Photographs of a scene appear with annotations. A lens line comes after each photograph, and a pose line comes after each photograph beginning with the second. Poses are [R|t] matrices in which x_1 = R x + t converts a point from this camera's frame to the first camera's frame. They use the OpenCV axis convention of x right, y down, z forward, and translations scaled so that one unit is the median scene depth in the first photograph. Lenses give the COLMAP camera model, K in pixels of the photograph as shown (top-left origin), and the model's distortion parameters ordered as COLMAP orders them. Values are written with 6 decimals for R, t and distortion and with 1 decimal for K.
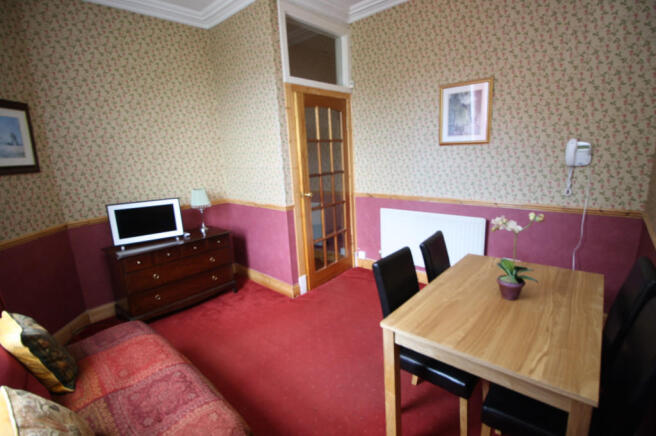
lens RADIAL K [[311.0, 0, 328.4], [0, 311.0, 214.8], [0, 0, 1]] dist [-0.002035, -0.000339]
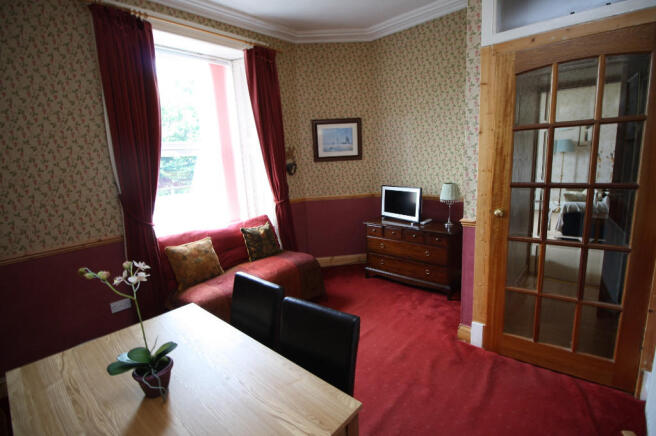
lens RADIAL K [[311.0, 0, 328.7], [0, 311.0, 216.7], [0, 0, 1]] dist [-0.002035, -0.000339]
pose [[0.006481, 0.232577, -0.972556, 0.648080], [-0.147746, 0.962125, 0.229098, -0.173964], [0.989004, 0.142206, 0.040598, 0.710728]]
